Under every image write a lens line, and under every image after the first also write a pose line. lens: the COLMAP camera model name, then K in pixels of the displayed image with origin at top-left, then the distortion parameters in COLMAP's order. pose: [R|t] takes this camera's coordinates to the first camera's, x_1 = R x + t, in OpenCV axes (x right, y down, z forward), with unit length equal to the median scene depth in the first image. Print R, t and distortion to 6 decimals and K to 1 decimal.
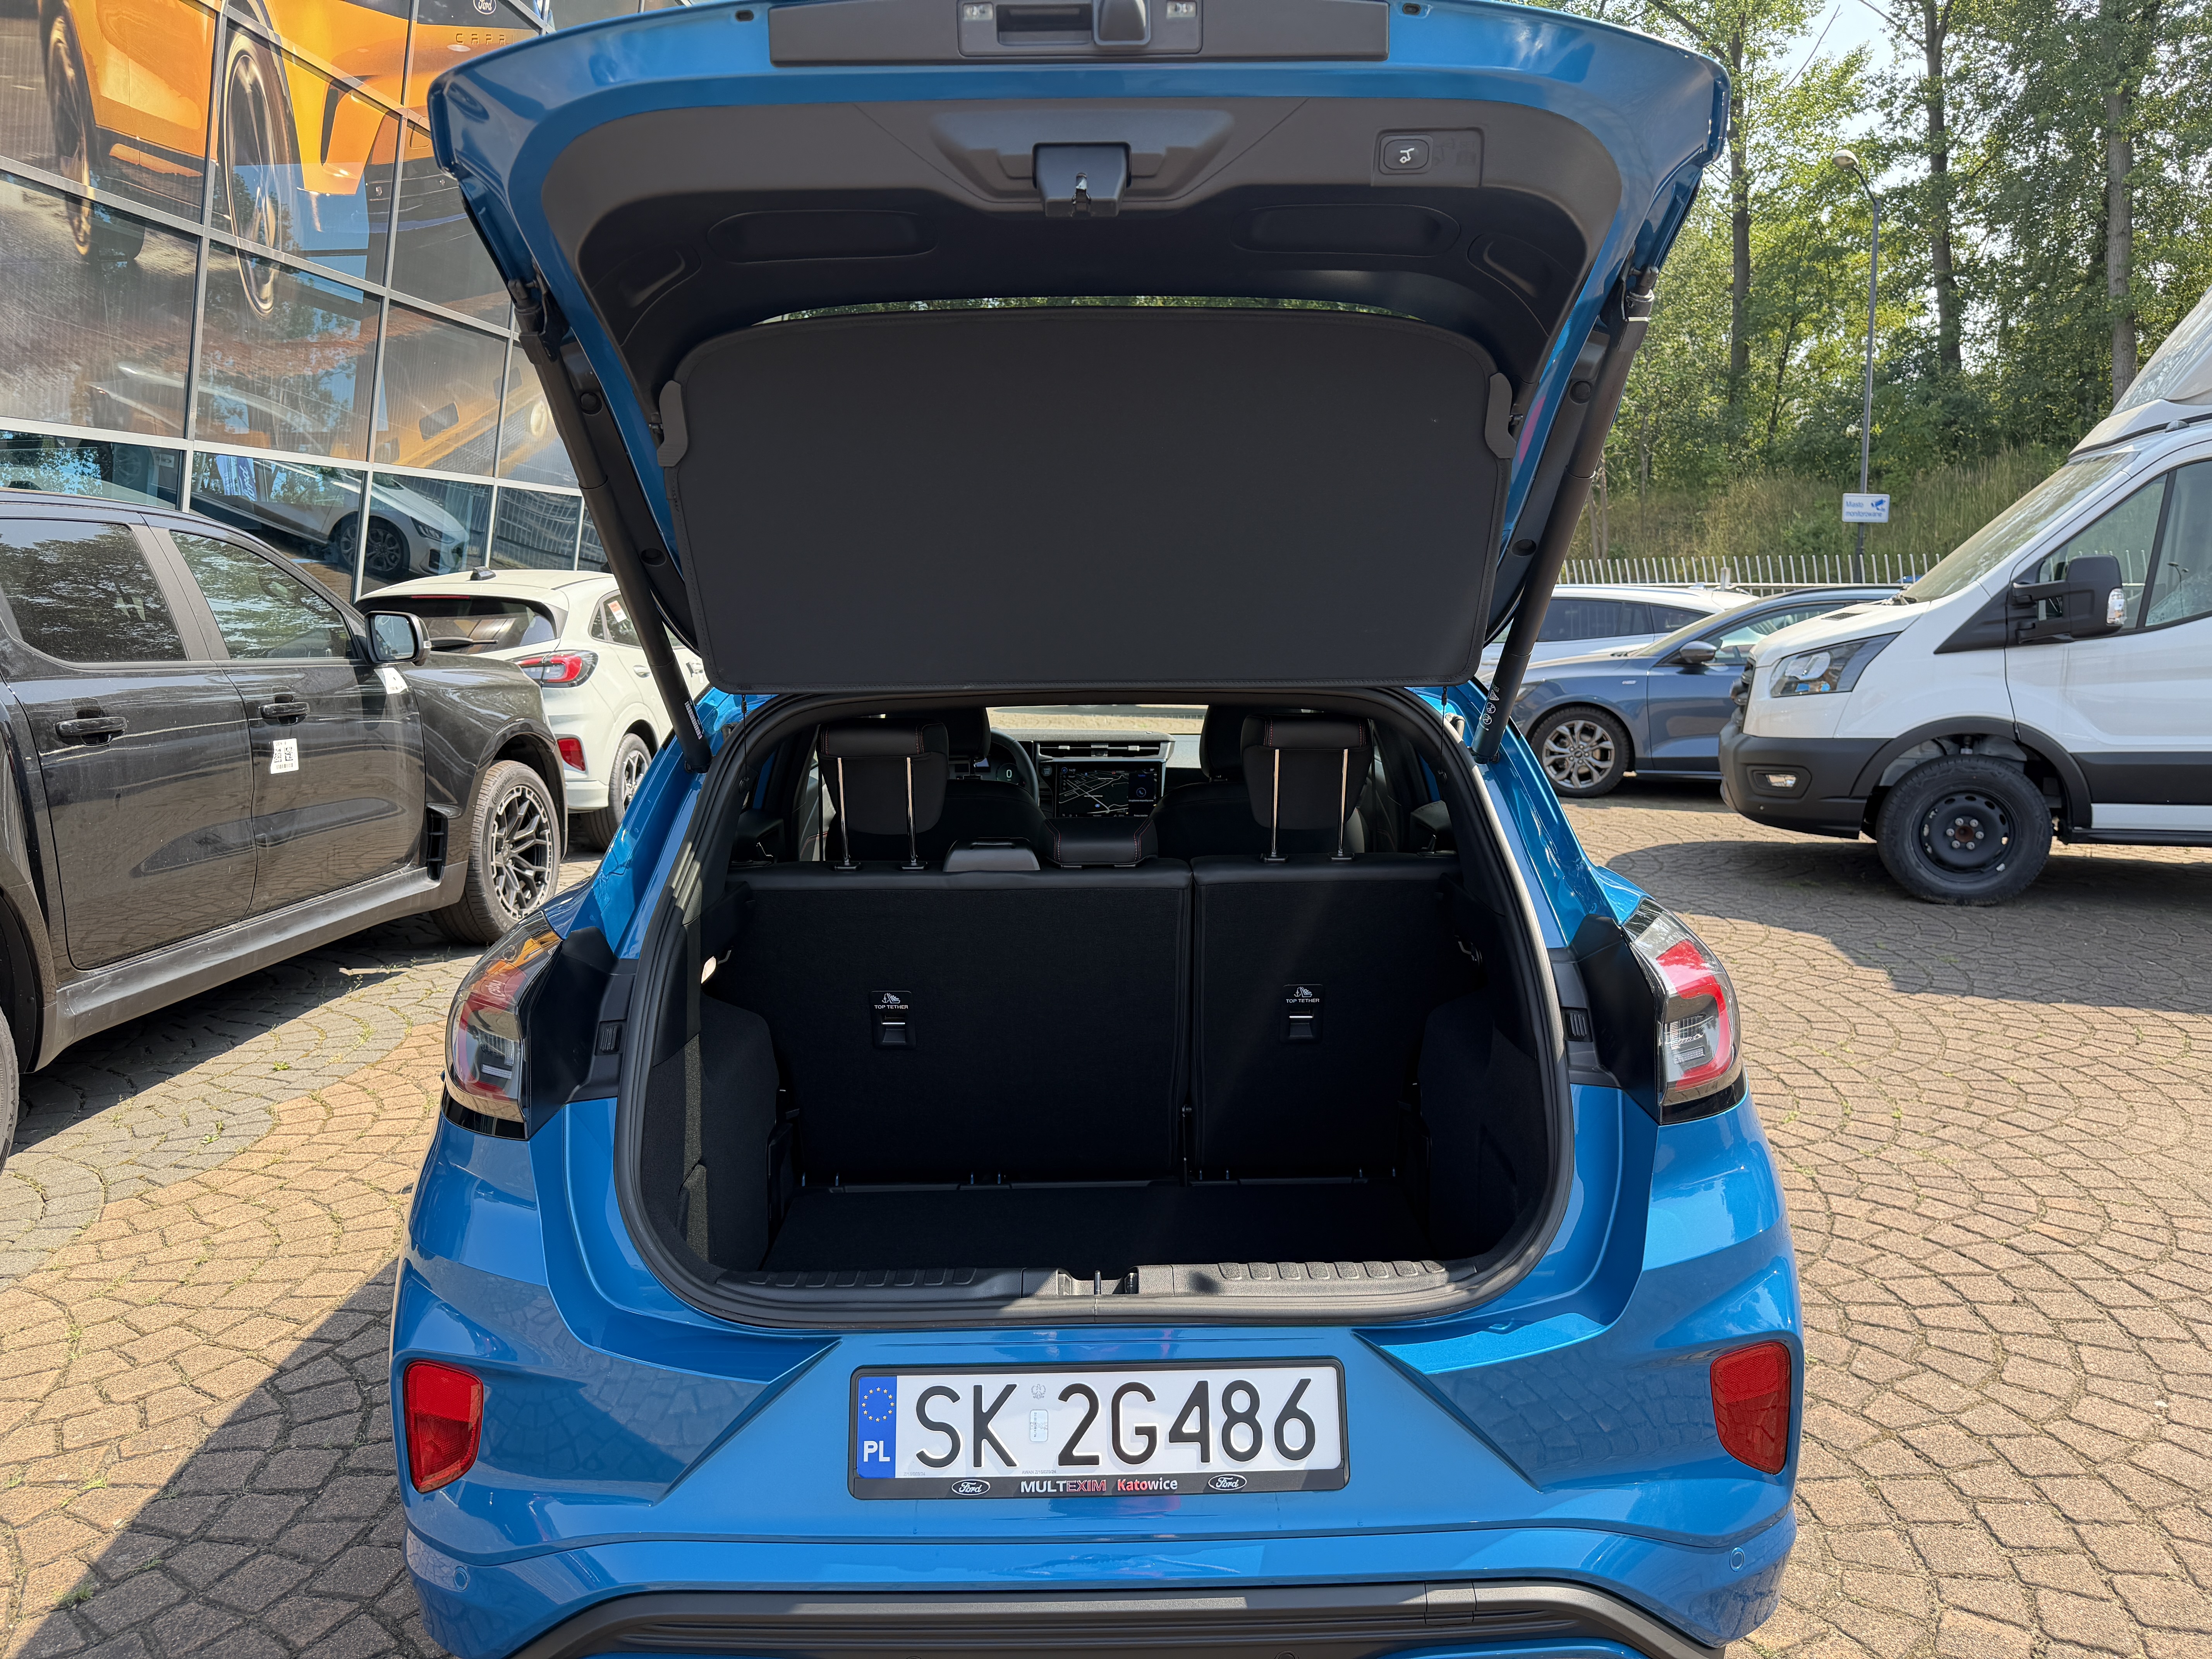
lens RADIAL K [[1579.6, 0, 1110.8], [0, 1579.6, 861.0], [0, 0, 1]] dist [-0.001105, -0.010325]
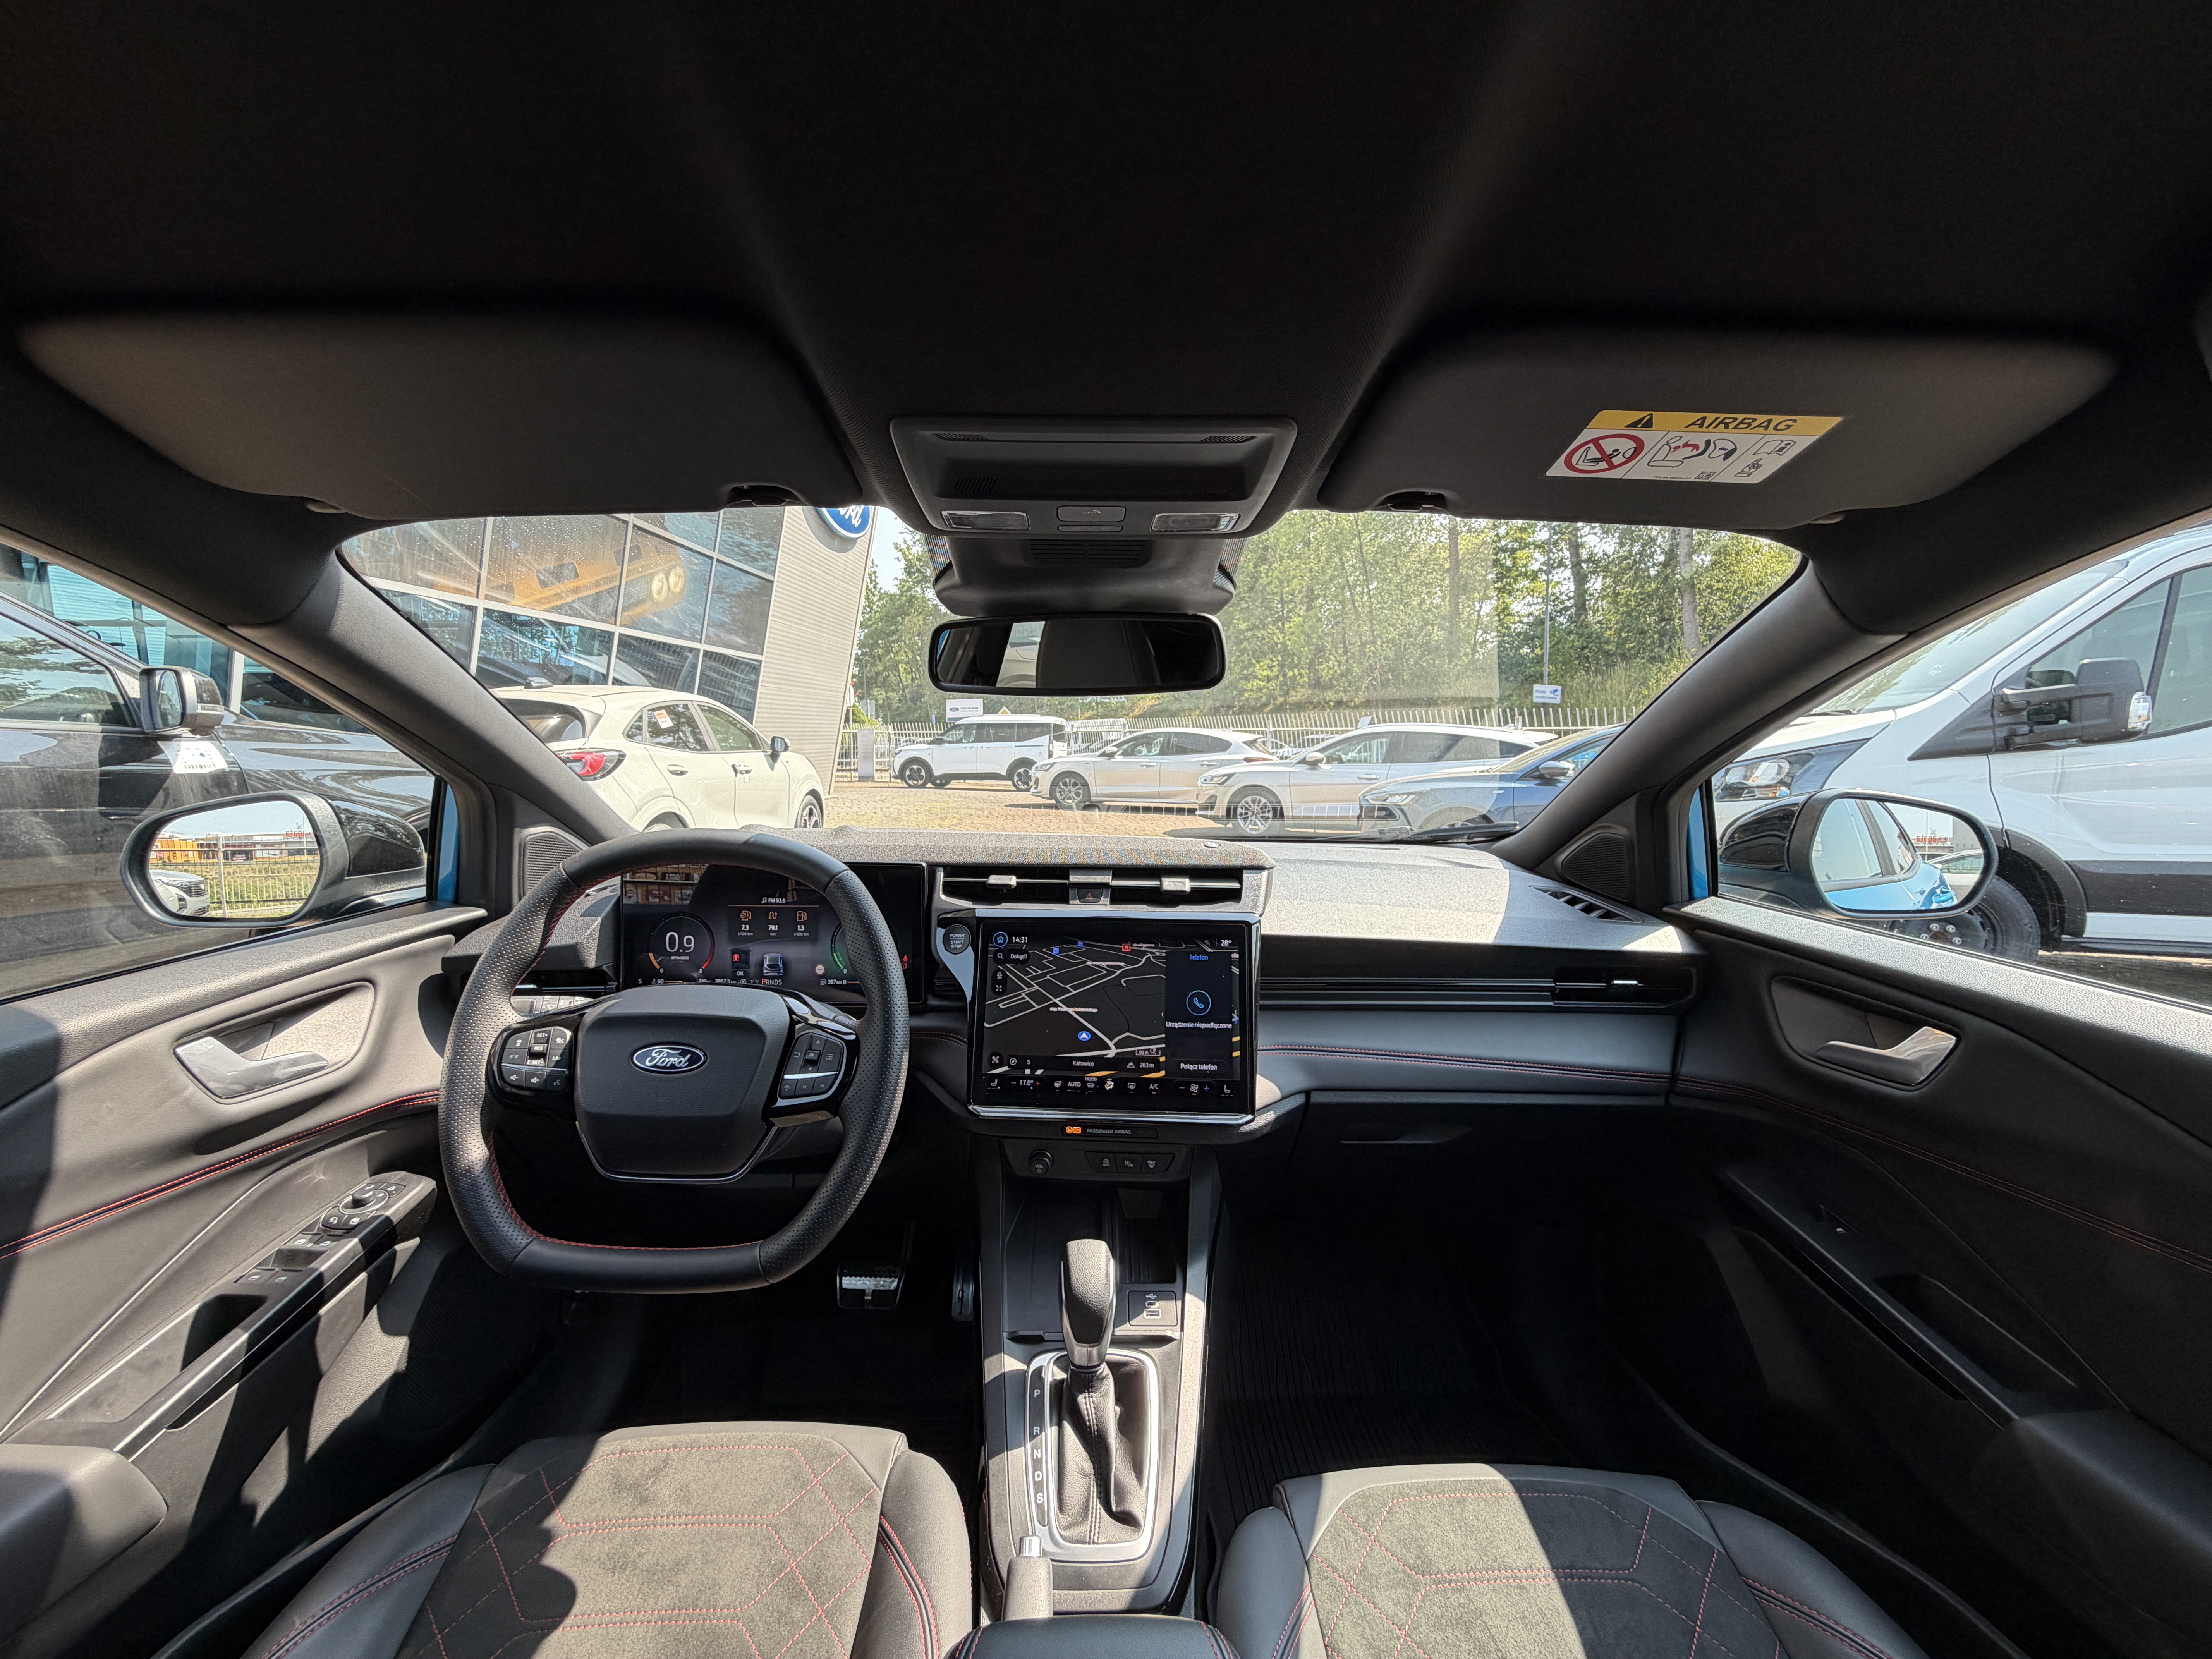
lens RADIAL K [[890.3, 0, 1101.3], [0, 890.3, 821.3], [0, 0, 1]] dist [-0.000759, 0.000007]
pose [[0.999694, 0.010807, 0.022267, -0.007258], [-0.008855, 0.996259, -0.085959, -0.050511], [-0.023112, 0.085735, 0.996050, 0.577182]]
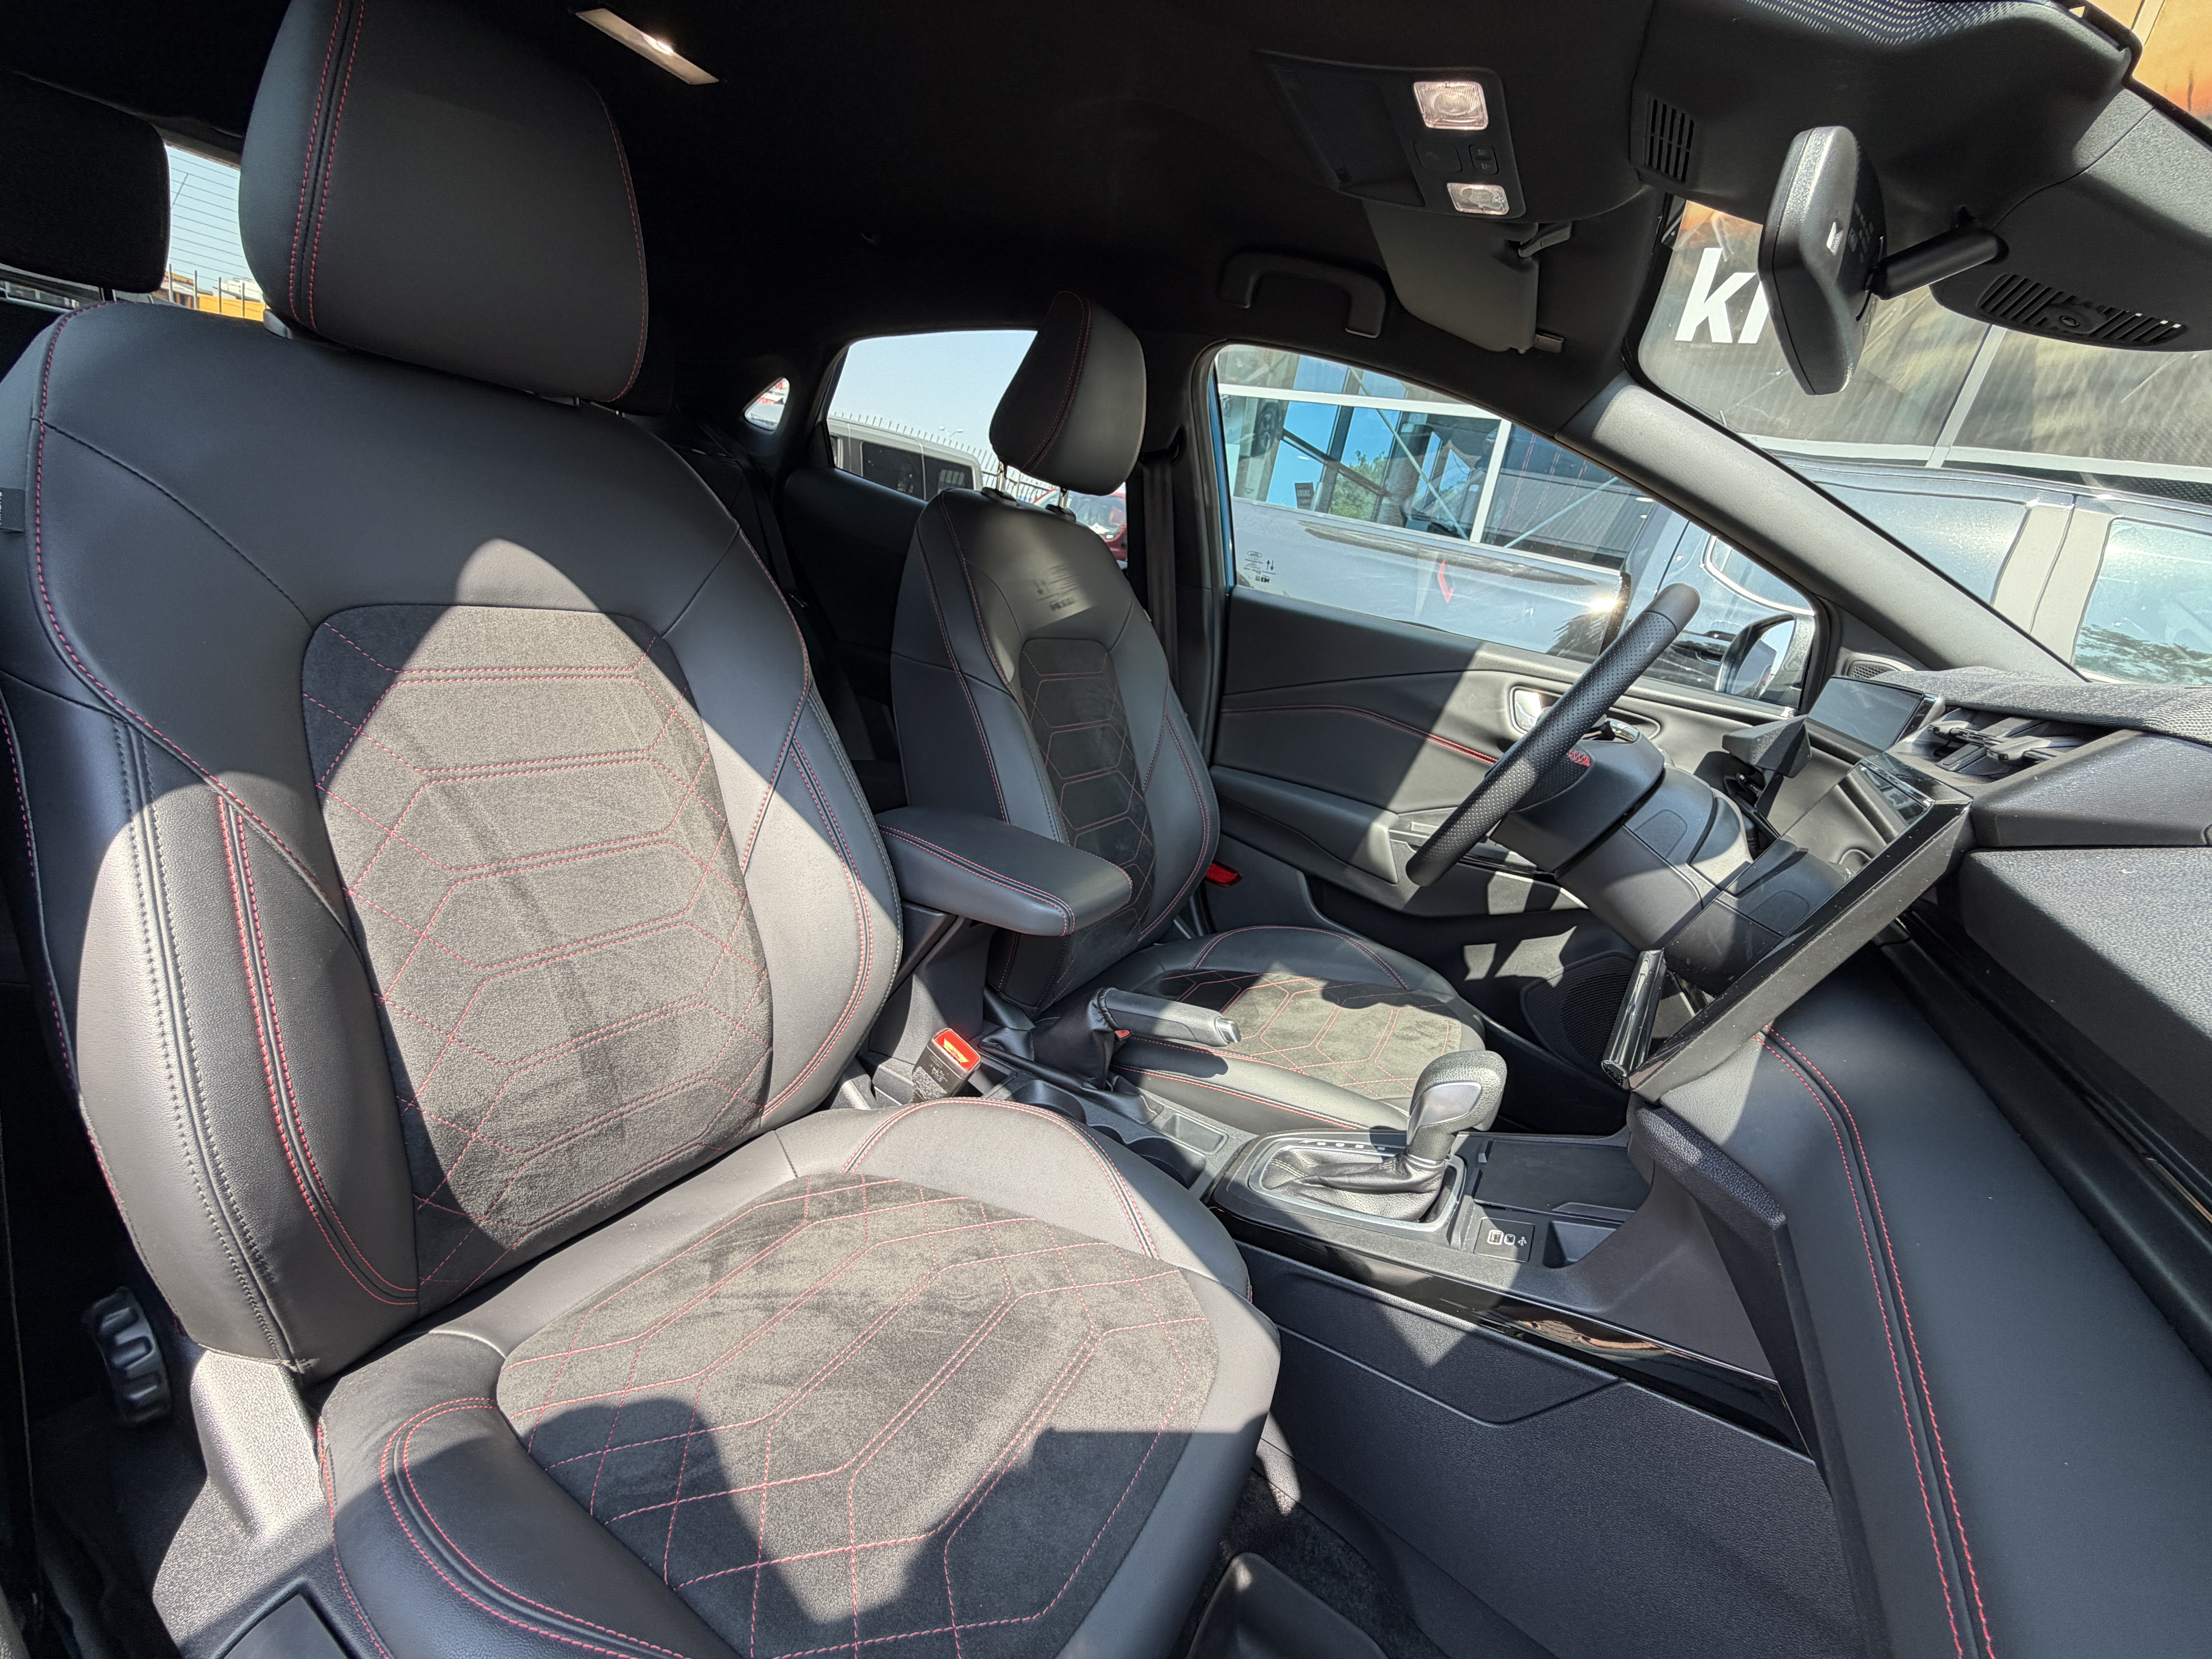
lens RADIAL K [[884.2, 0, 1098.8], [0, 884.2, 831.0], [0, 0, 1]] dist [-0.001724, 0.000080]
pose [[-0.507814, 0.176428, -0.843207, 0.115684], [-0.339327, 0.858708, 0.384028, -0.048858], [0.791822, 0.481138, -0.376197, 0.715177]]
